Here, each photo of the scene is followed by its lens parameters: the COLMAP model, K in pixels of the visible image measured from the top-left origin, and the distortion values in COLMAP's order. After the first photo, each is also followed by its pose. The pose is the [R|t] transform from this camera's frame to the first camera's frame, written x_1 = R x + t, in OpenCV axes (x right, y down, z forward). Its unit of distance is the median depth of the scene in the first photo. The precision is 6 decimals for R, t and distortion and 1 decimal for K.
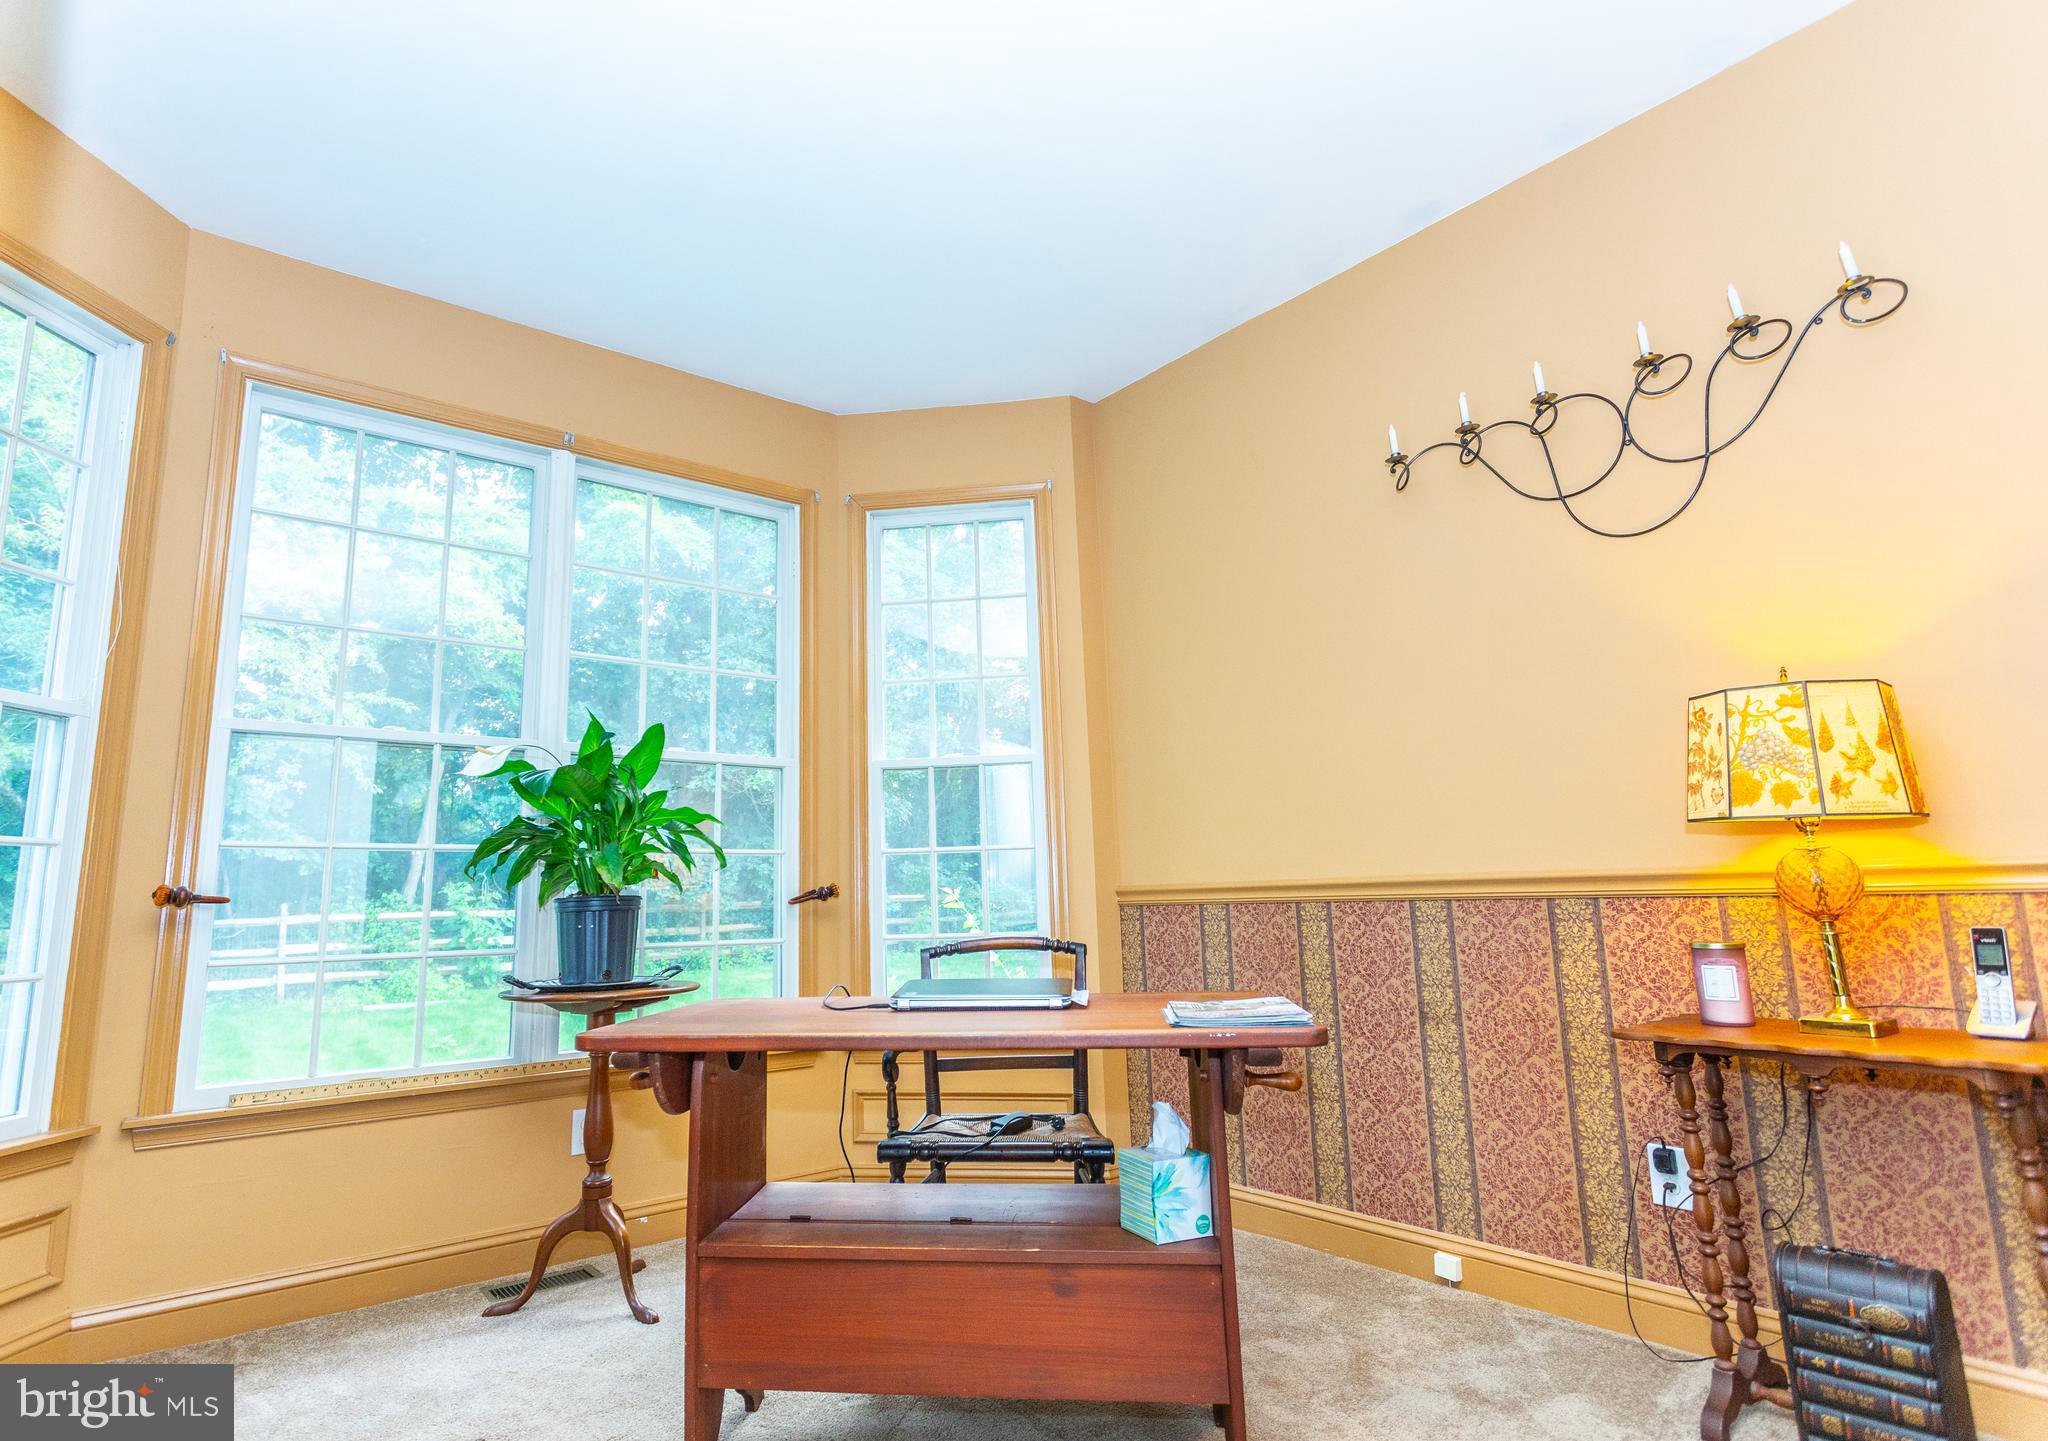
lens RADIAL K [[1086.9, 0, 961.1], [0, 1086.9, 717.6], [0, 0, 1]] dist [0.007237, -0.001416]
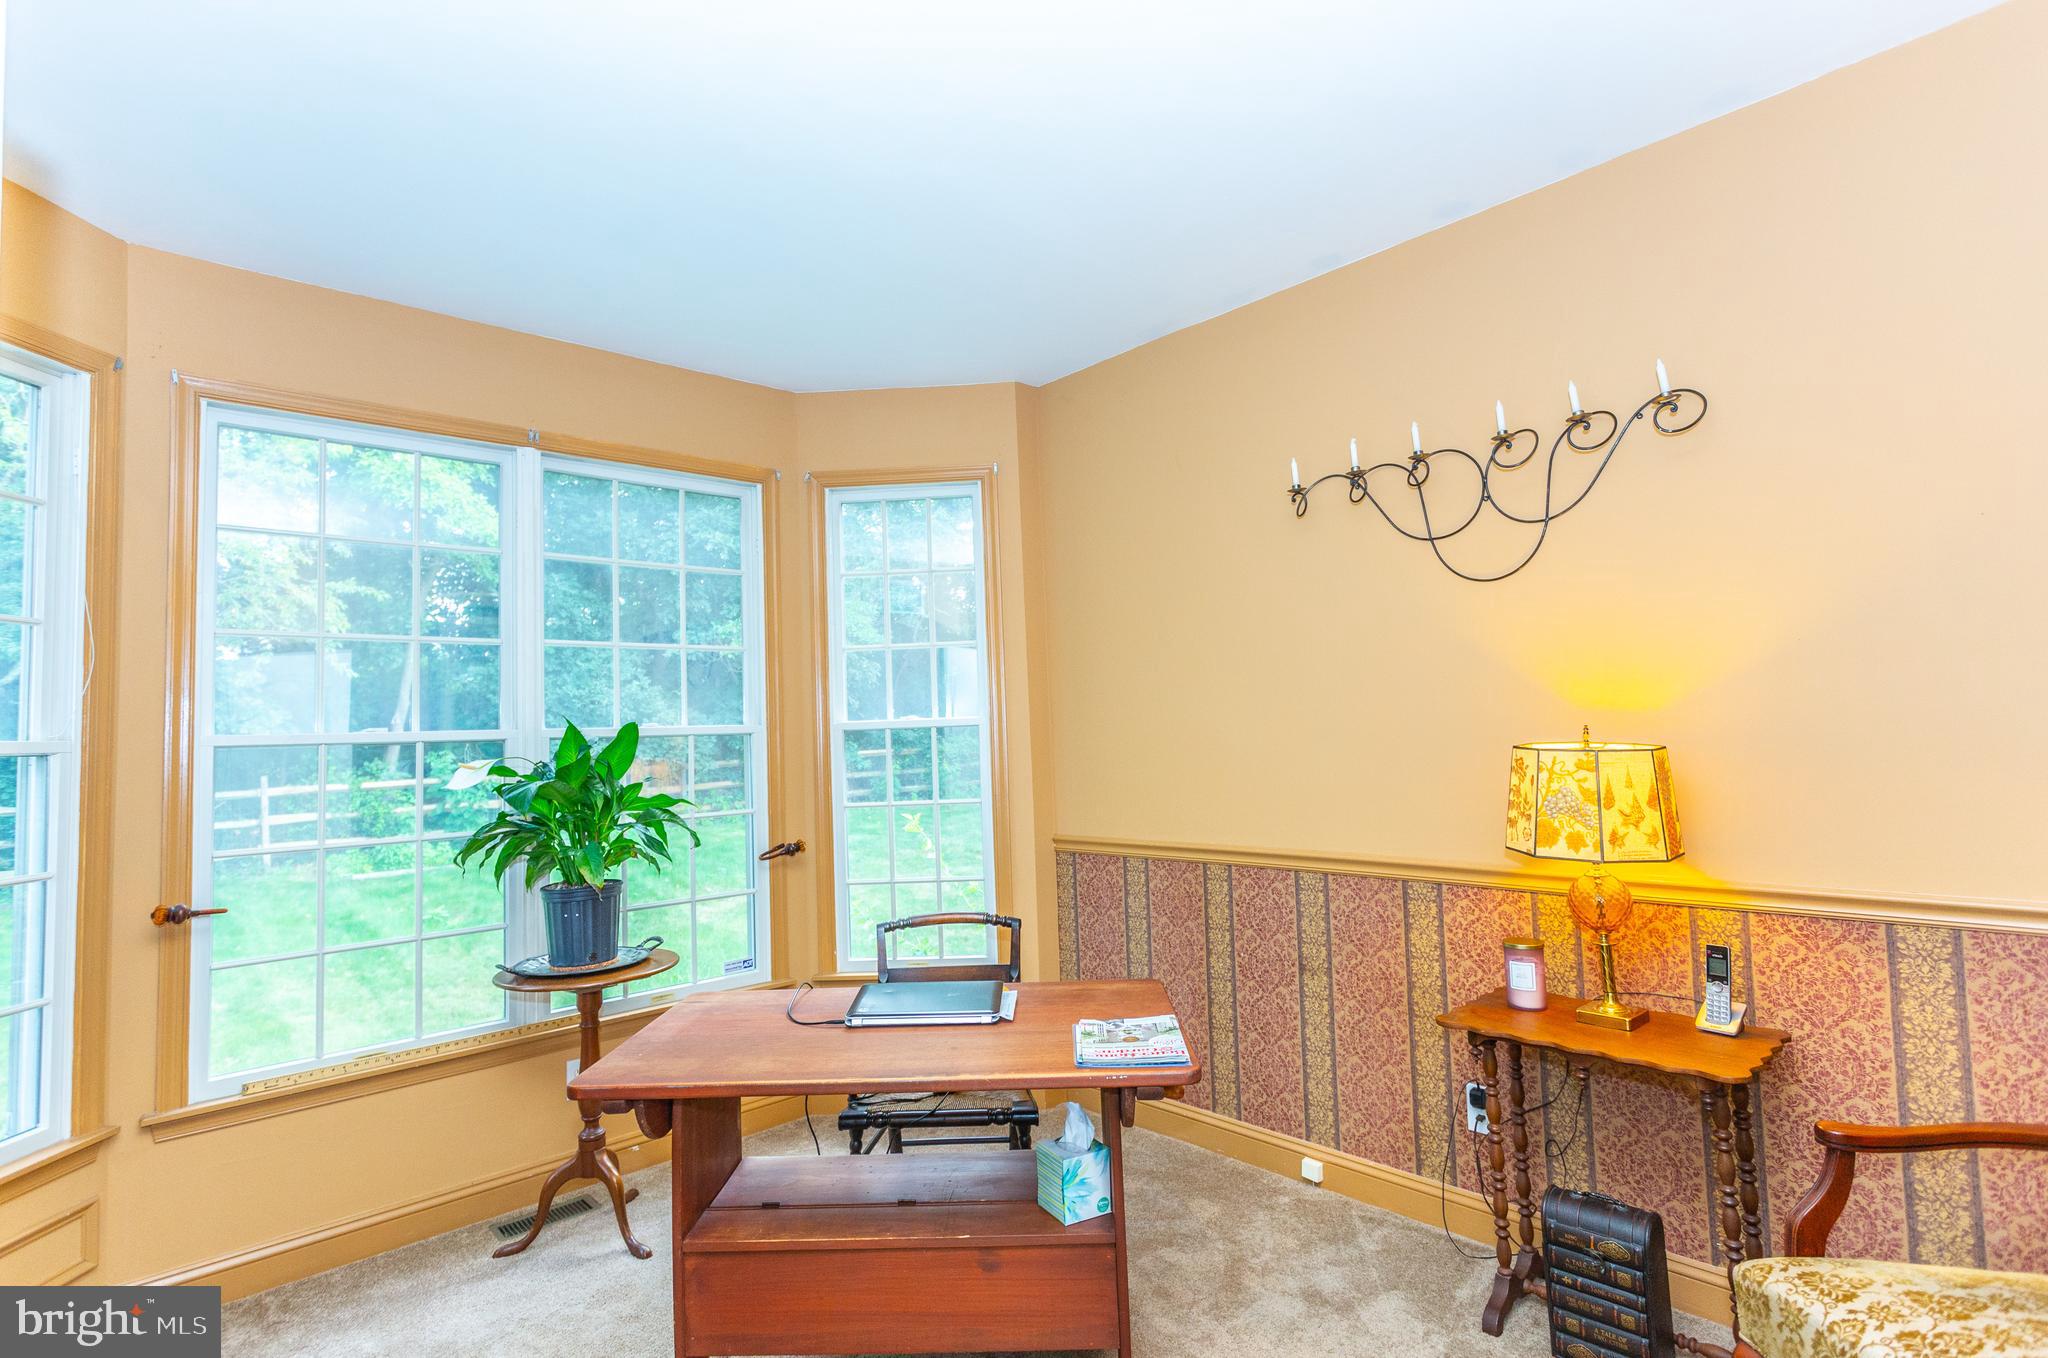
lens RADIAL K [[1017.6, 0, 1024.0], [0, 1017.6, 679.0], [0, 0, 1]] dist [0.003444, 0.000715]
pose [[0.995675, -0.006375, 0.092691, 0.020851], [-0.003866, 0.993937, 0.109887, -0.173914], [-0.092829, -0.109770, 0.989613, -0.045549]]
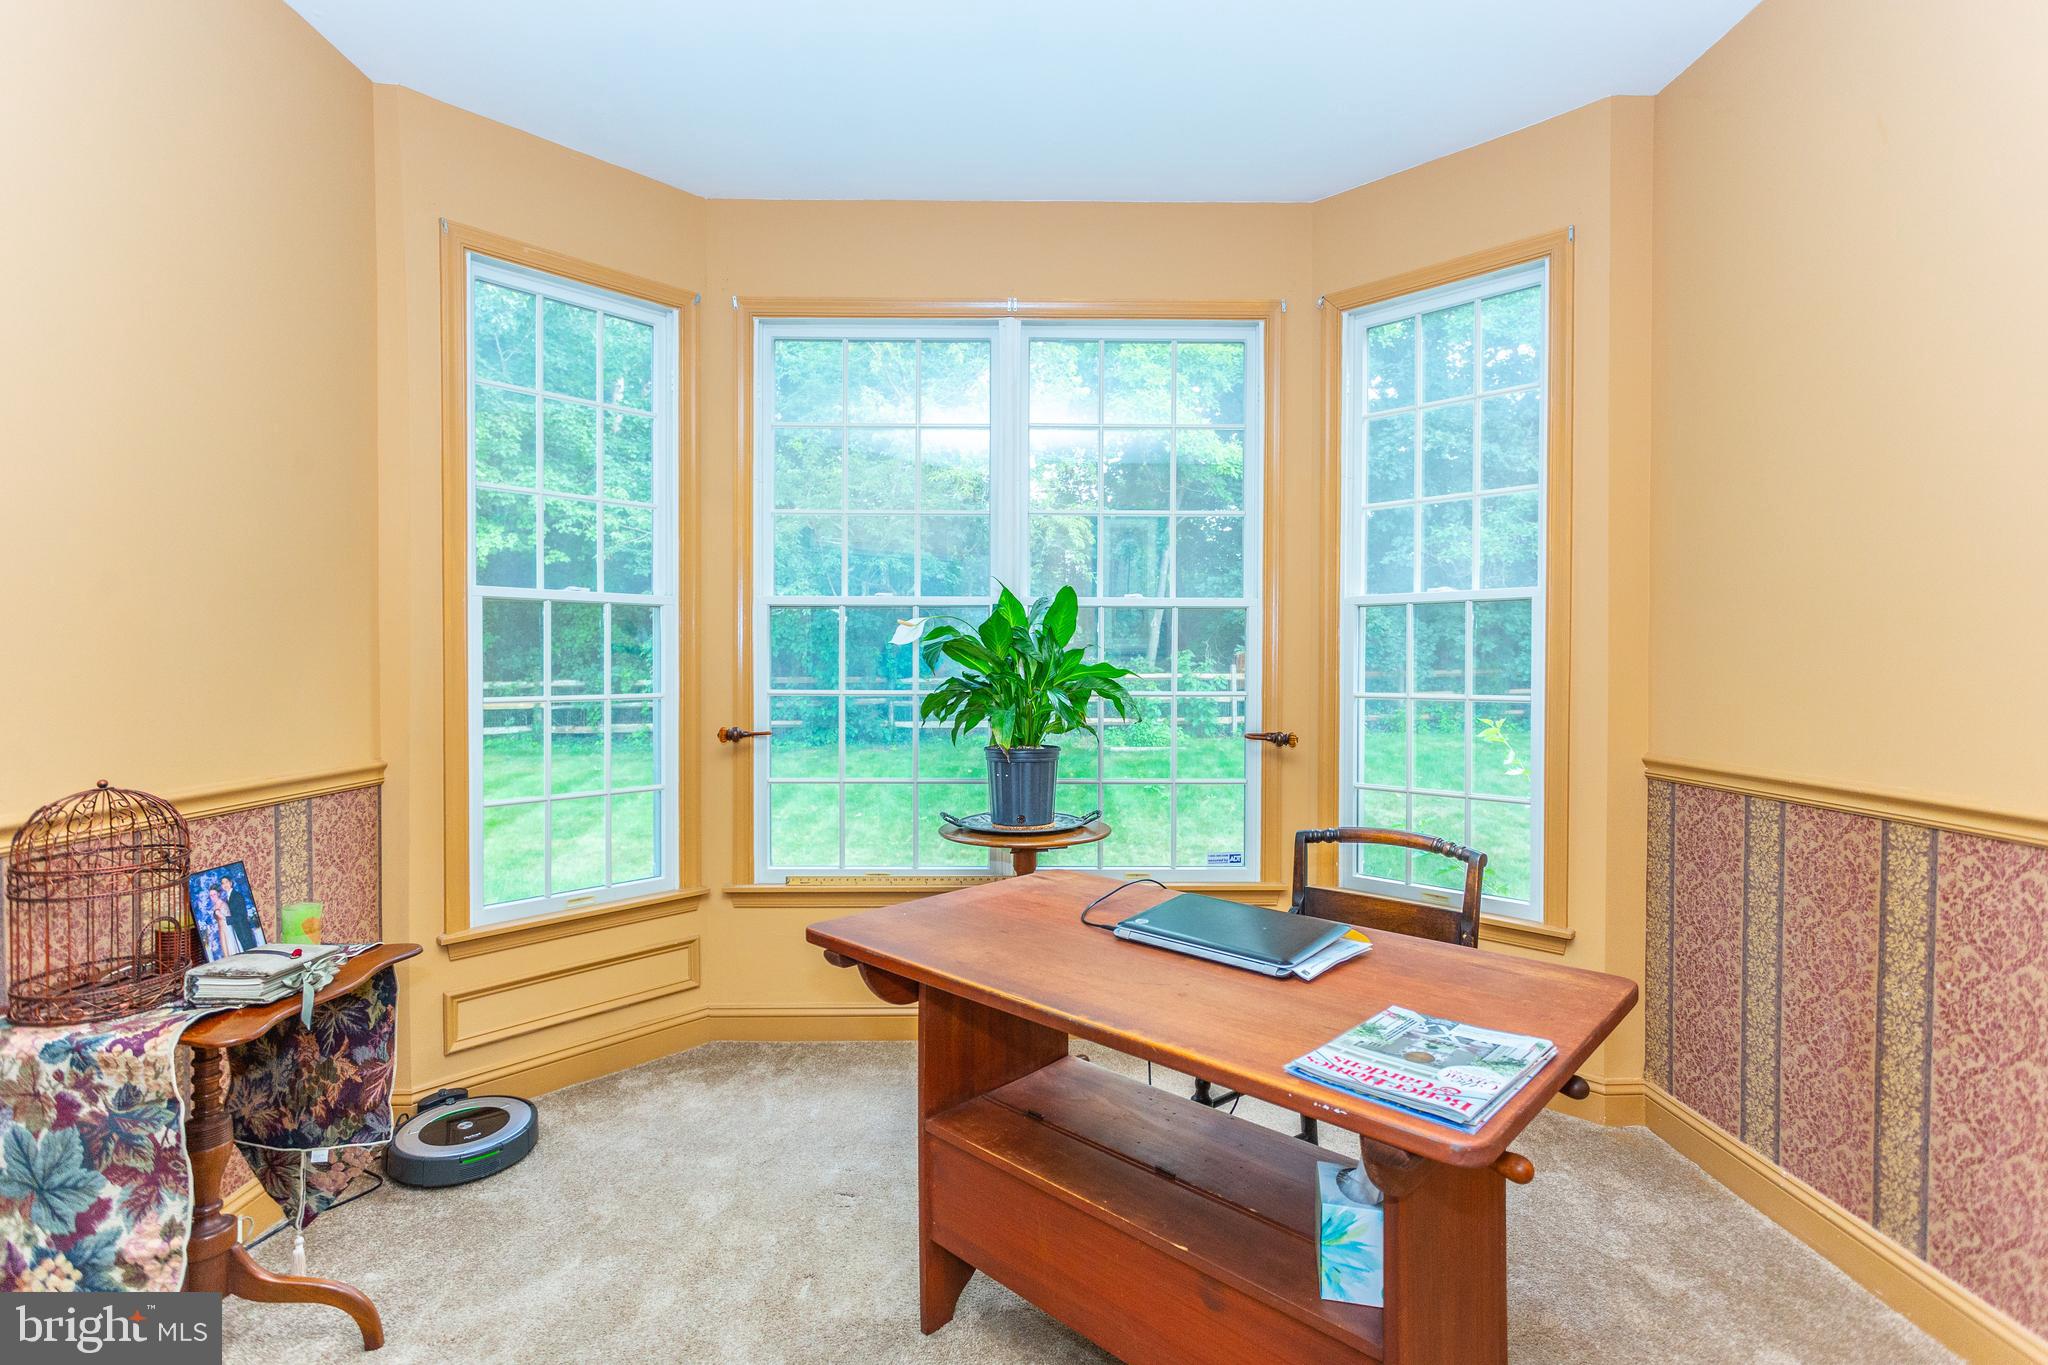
lens RADIAL K [[975.1, 0, 1024.0], [0, 975.1, 682.5], [0, 0, 1]] dist [0.000311, 0.000242]
pose [[0.803159, 0.036878, -0.594622, 0.282551], [0.080462, 0.982223, 0.169597, -0.074864], [0.590306, -0.184058, 0.785914, 0.257009]]
